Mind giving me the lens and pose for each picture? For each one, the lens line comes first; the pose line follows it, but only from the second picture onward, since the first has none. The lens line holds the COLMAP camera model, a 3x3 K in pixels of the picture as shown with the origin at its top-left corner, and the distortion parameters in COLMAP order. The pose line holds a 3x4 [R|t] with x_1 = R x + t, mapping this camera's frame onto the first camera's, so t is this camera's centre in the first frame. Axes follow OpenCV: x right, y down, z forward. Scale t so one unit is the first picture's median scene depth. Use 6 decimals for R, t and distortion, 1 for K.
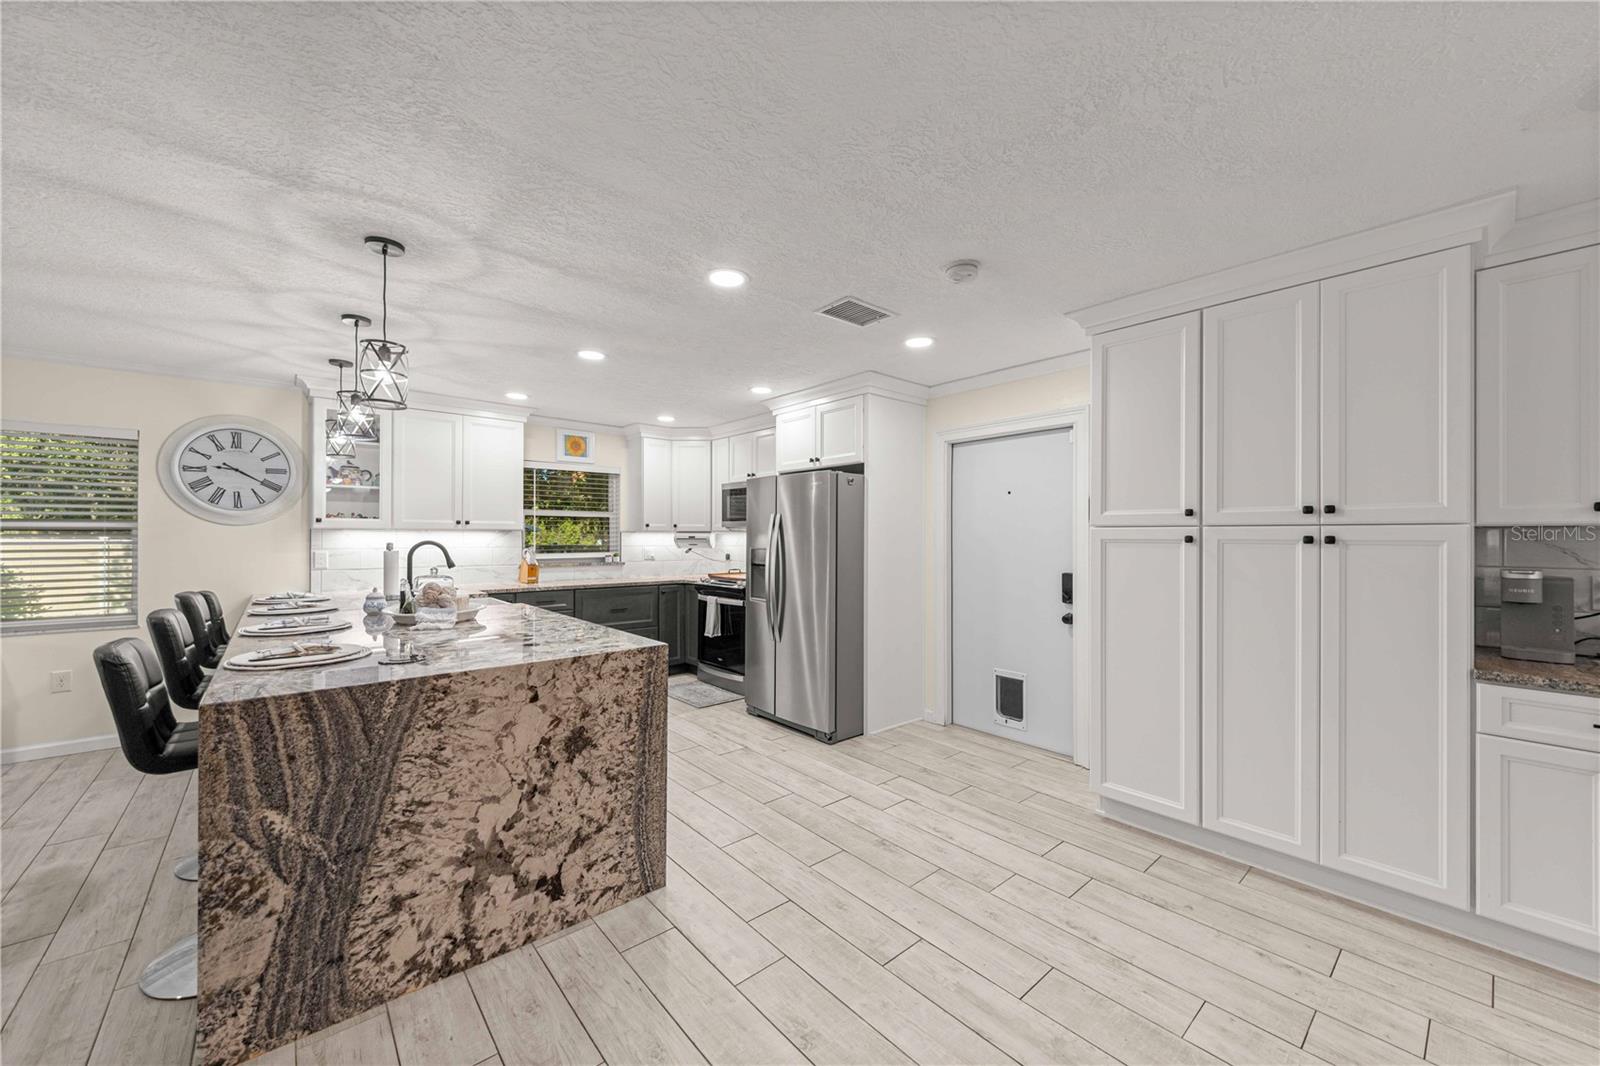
lens RADIAL K [[604.3, 0, 806.7], [0, 604.3, 535.2], [0, 0, 1]] dist [0.001648, -0.000212]
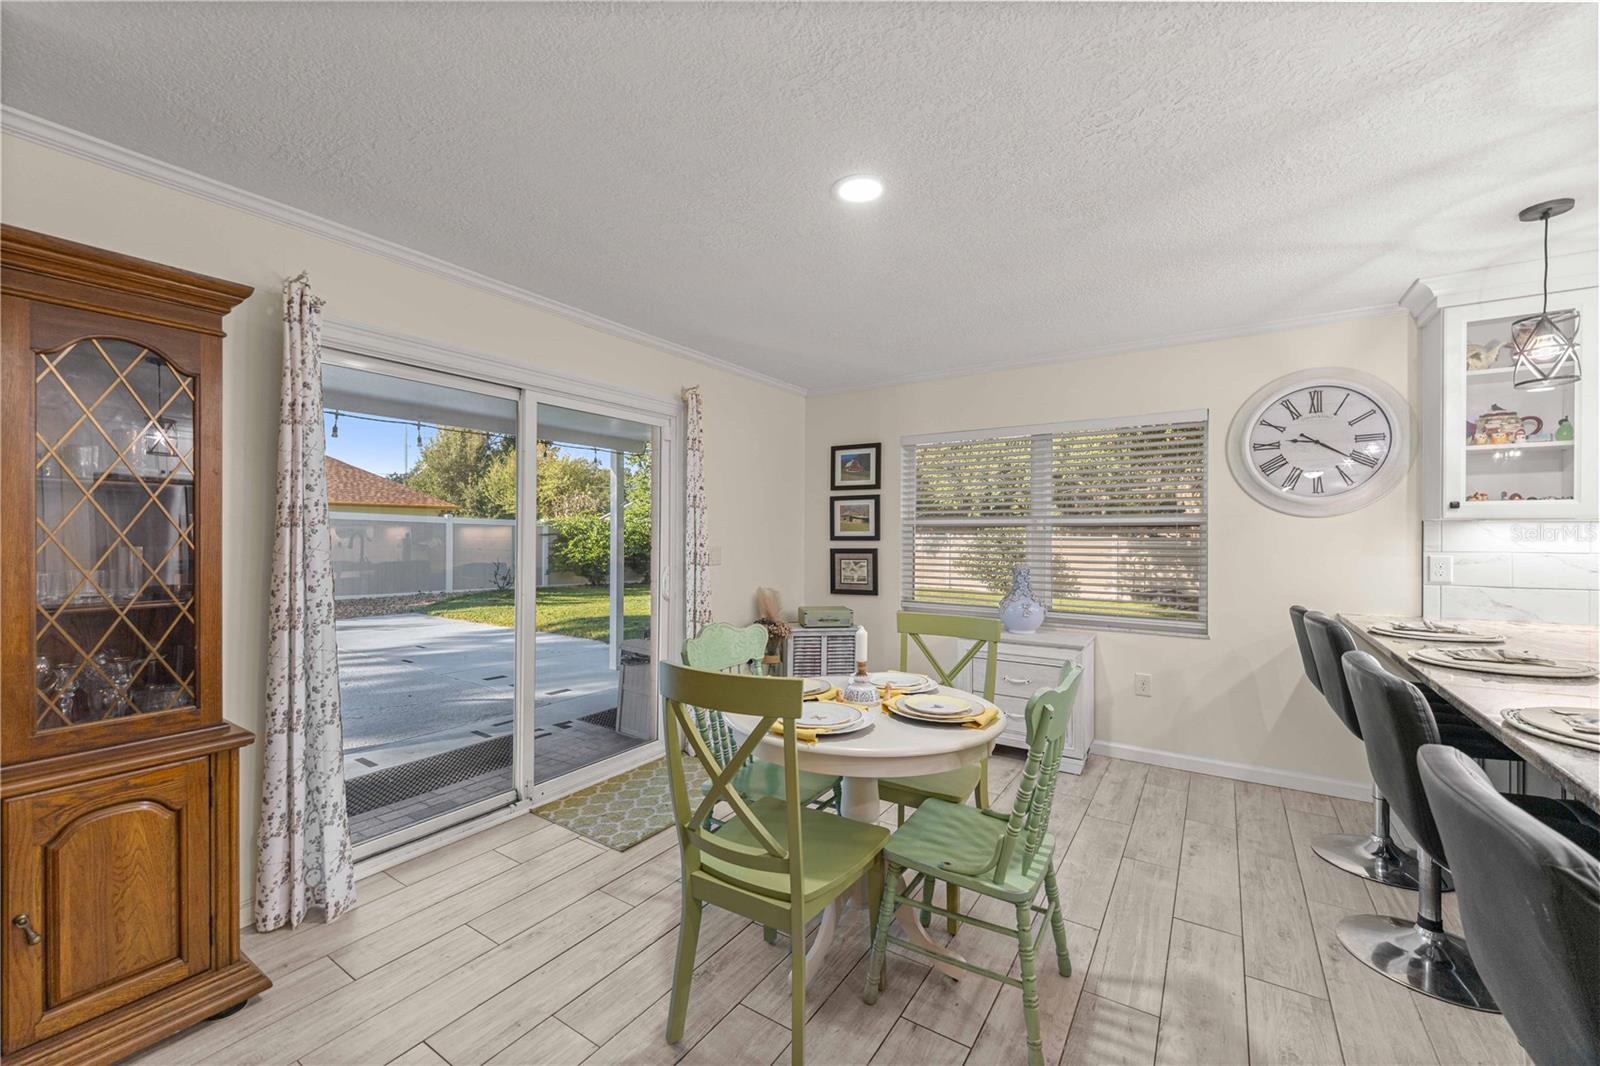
lens RADIAL K [[629.4, 0, 796.1], [0, 629.4, 533.7], [0, 0, 1]] dist [-0.000348, -0.001179]
pose [[0.257771, -0.001513, -0.966205, -0.398832], [-0.000231, 0.999999, -0.001628, 0.005669], [0.966206, 0.000643, 0.257770, 0.207653]]
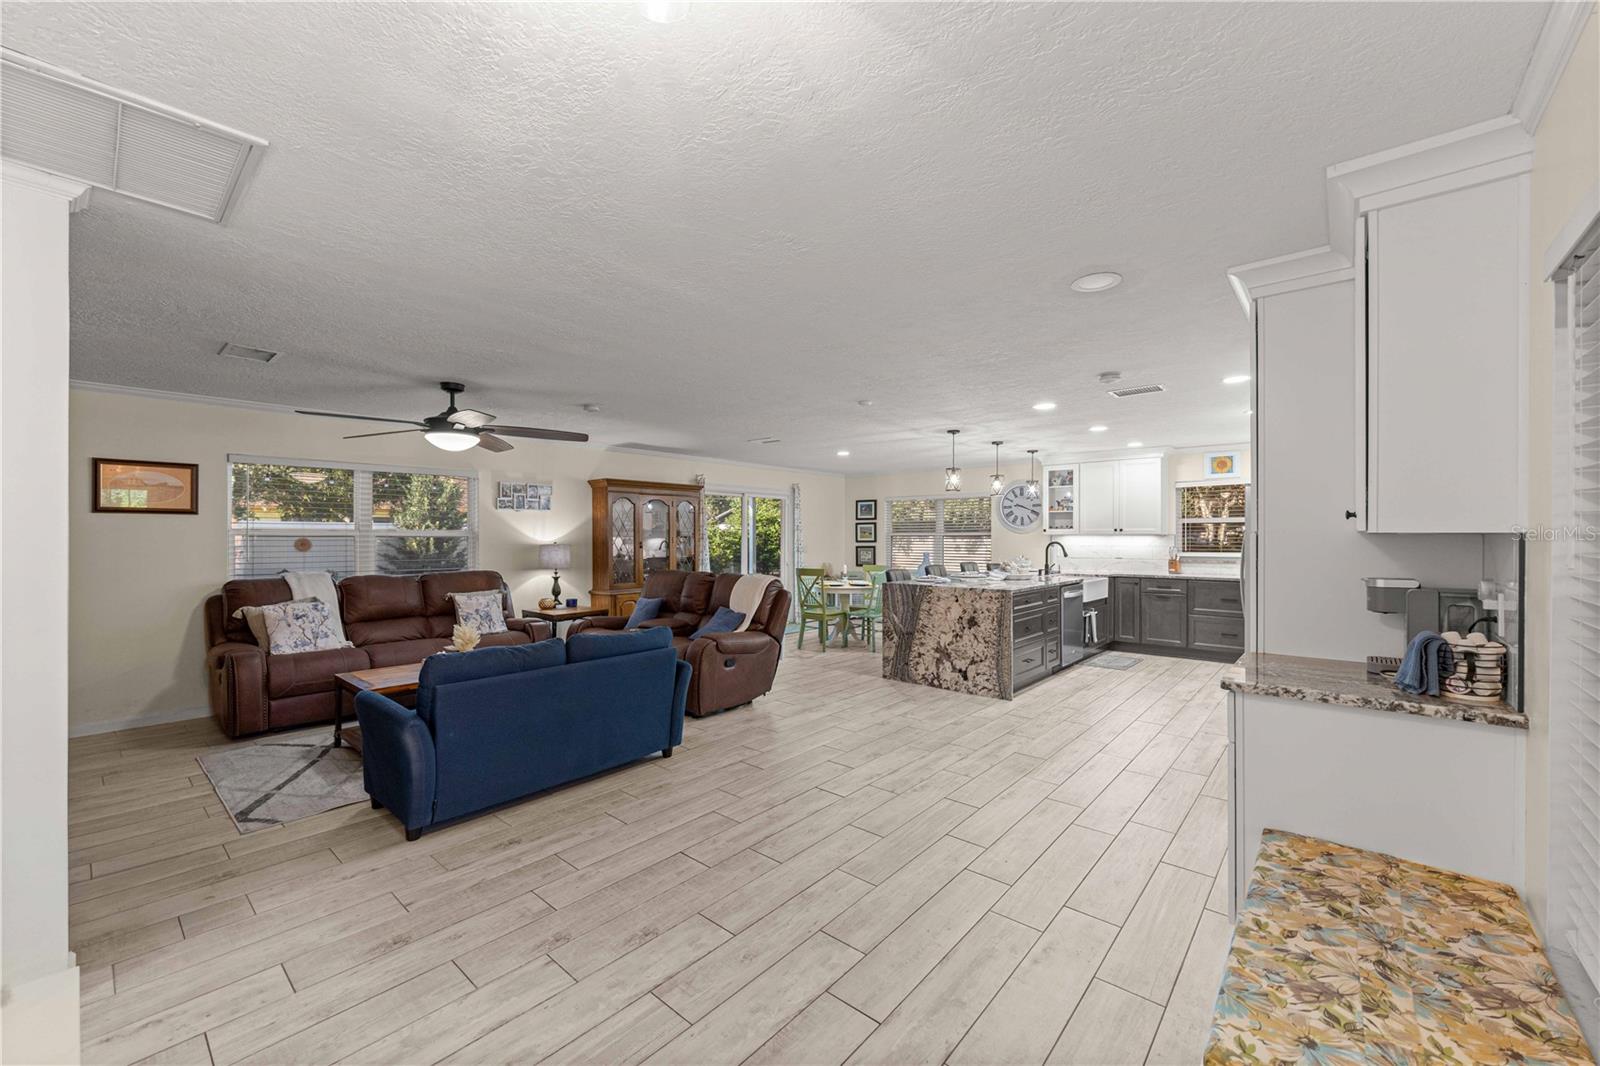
lens RADIAL K [[629.4, 0, 789.1], [0, 629.4, 535.7], [0, 0, 1]] dist [-0.000348, -0.001179]
pose [[0.121875, -0.003133, -0.992540, 1.162321], [0.003675, 0.999990, -0.002705, -0.006726], [0.992539, -0.003318, 0.121886, -0.040462]]
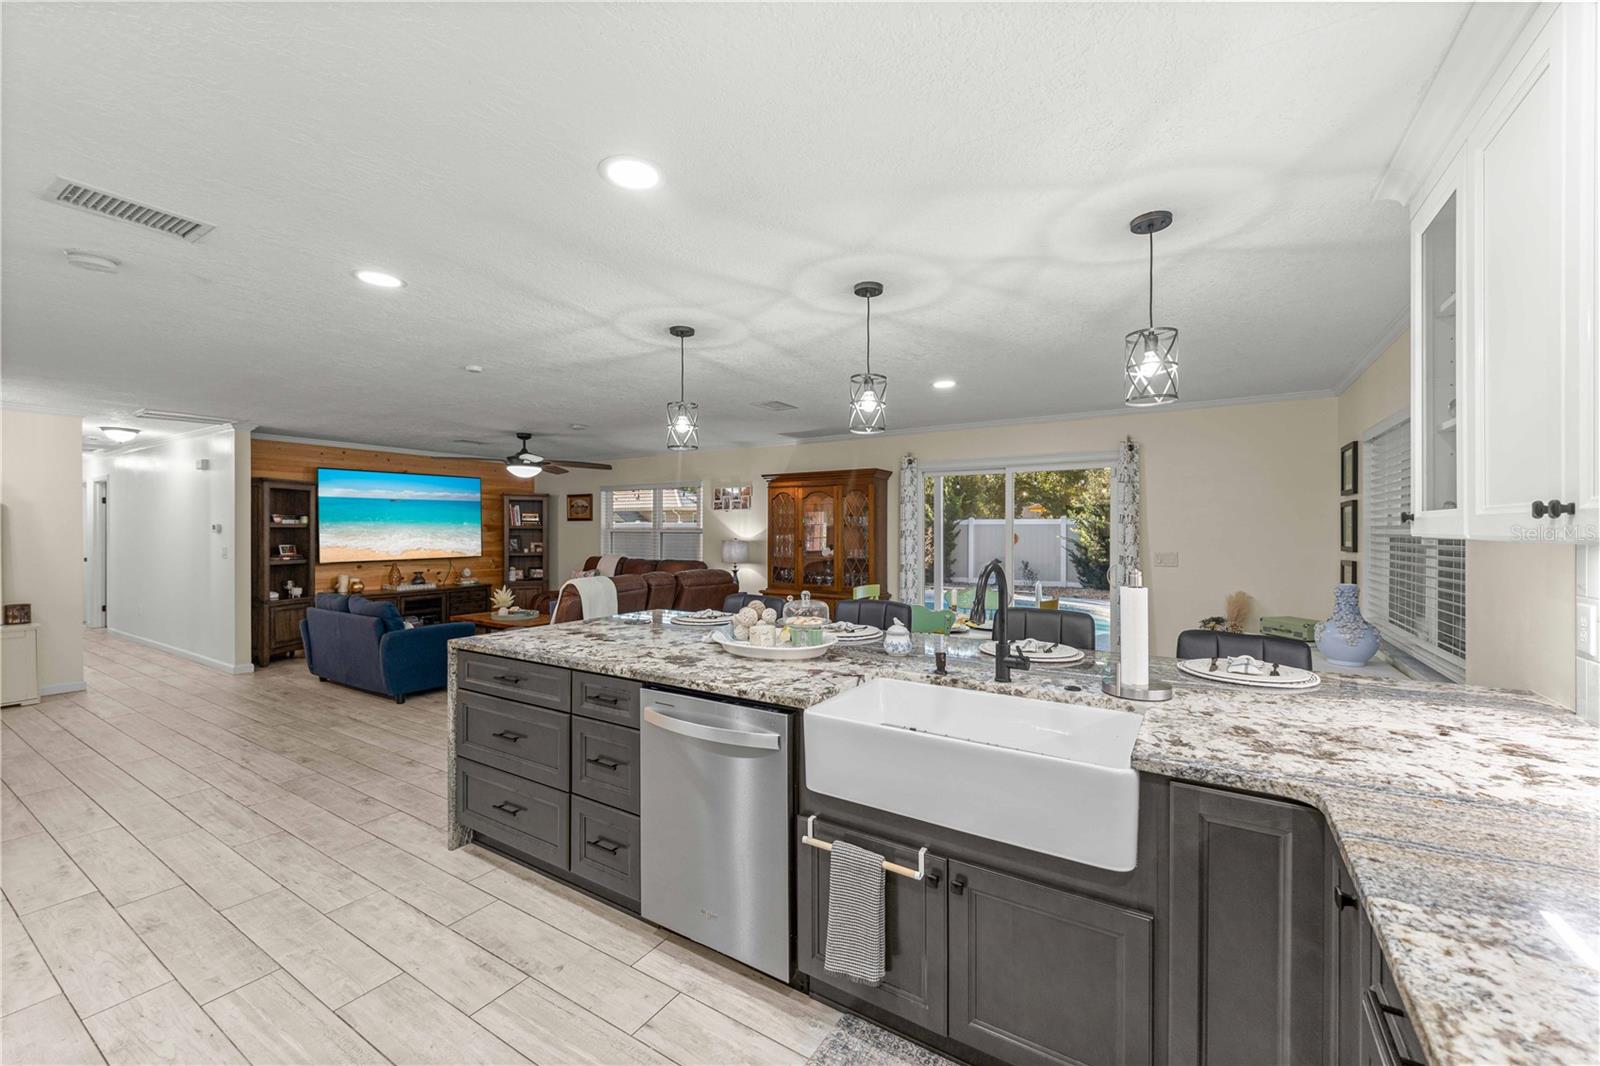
lens RADIAL K [[629.4, 0, 801.3], [0, 629.4, 531.0], [0, 0, 1]] dist [-0.000348, -0.001179]
pose [[-0.957180, -0.003814, -0.289467, -0.319953], [-0.003318, 0.999992, -0.002206, -0.015551], [0.289473, -0.001151, -0.957185, 1.421410]]
